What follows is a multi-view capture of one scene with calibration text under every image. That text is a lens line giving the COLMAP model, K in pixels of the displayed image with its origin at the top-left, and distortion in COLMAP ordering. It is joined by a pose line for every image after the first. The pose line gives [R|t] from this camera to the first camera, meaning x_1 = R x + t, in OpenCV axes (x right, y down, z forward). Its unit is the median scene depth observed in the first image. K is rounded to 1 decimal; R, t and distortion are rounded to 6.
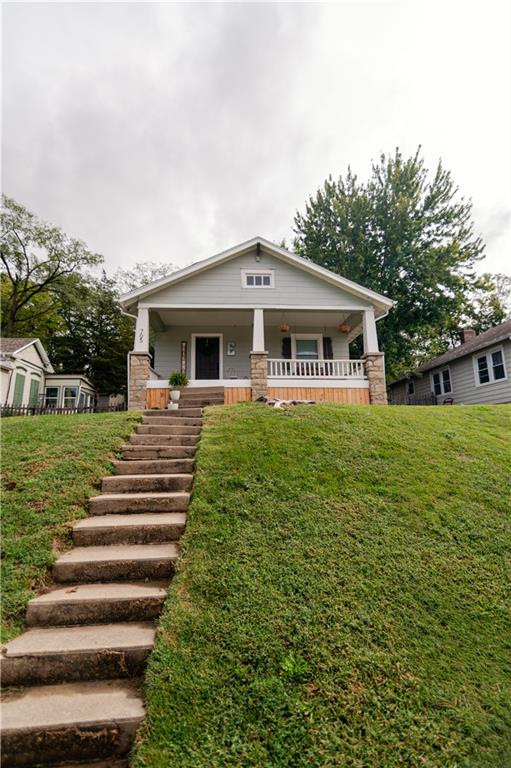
lens RADIAL K [[347.8, 0, 256.2], [0, 347.8, 382.3], [0, 0, 1]] dist [0.014991, -0.000786]
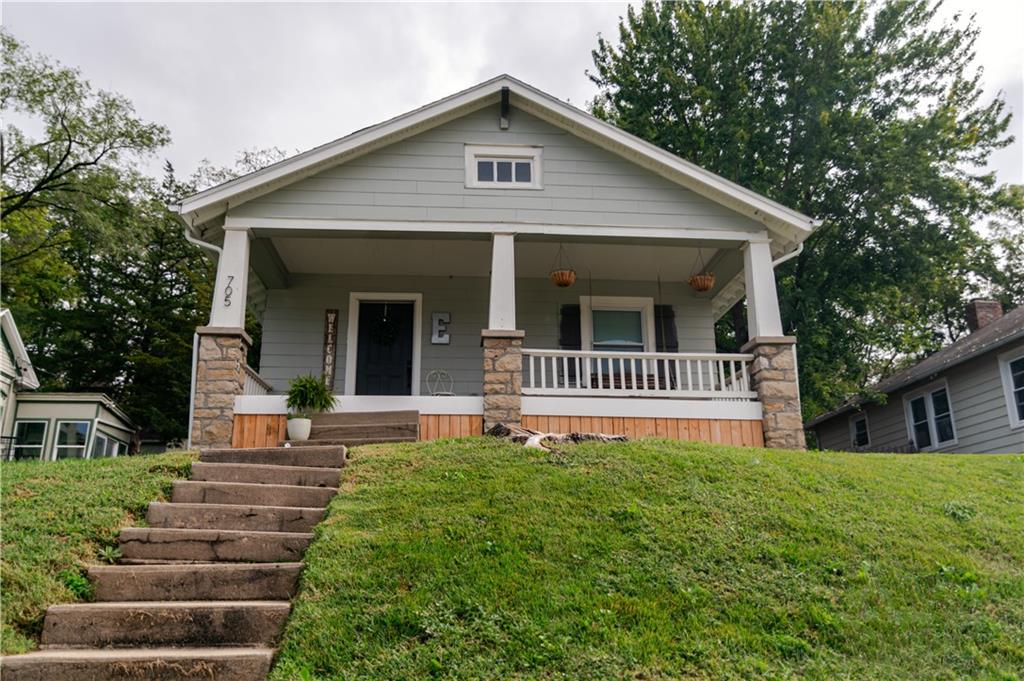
lens RADIAL K [[787.1, 0, 514.0], [0, 787.1, 341.1], [0, 0, 1]] dist [0.004311, -0.008428]
pose [[0.999931, 0.011267, 0.003374, 0.017725], [-0.010851, 0.994428, -0.104861, 0.023443], [-0.004537, 0.104818, 0.994481, 0.039708]]
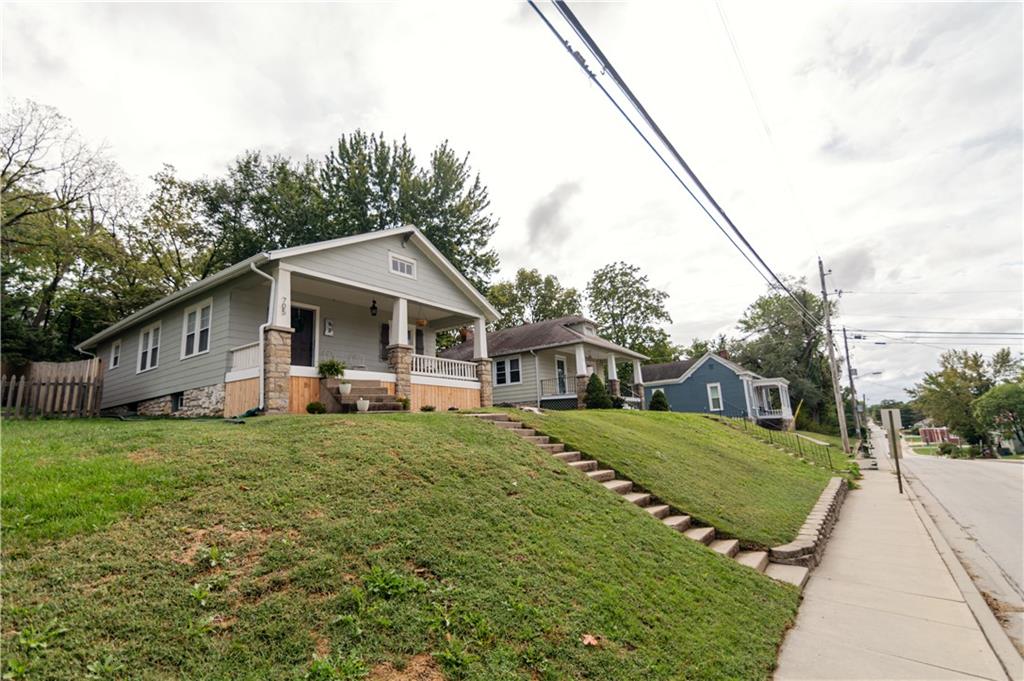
lens RADIAL K [[471.4, 0, 514.1], [0, 471.4, 341.8], [0, 0, 1]] dist [0.016839, -0.001148]
pose [[0.651570, 0.130030, 0.747361, -0.724773], [-0.105925, 0.991143, -0.080097, -0.024640], [-0.751157, -0.026976, 0.659572, -0.068160]]
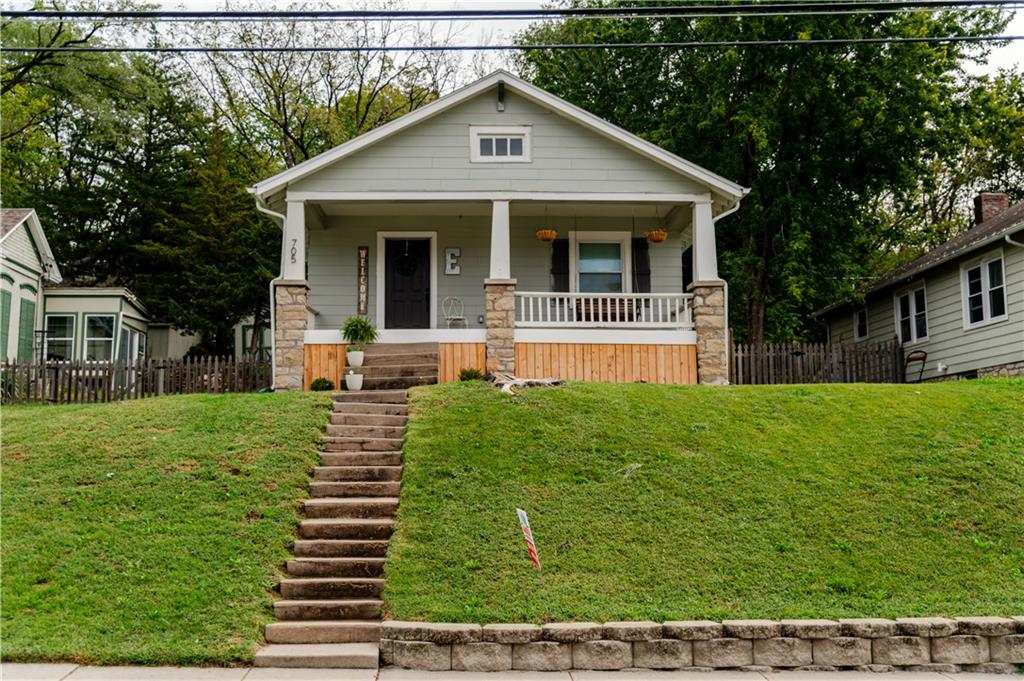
lens RADIAL K [[1009.2, 0, 514.8], [0, 1009.2, 328.9], [0, 0, 1]] dist [-0.011217, -0.000462]
pose [[0.999689, 0.006568, -0.024073, 0.068154], [-0.005234, 0.998468, 0.055077, -0.093714], [0.024398, -0.054934, 0.998192, -0.605502]]
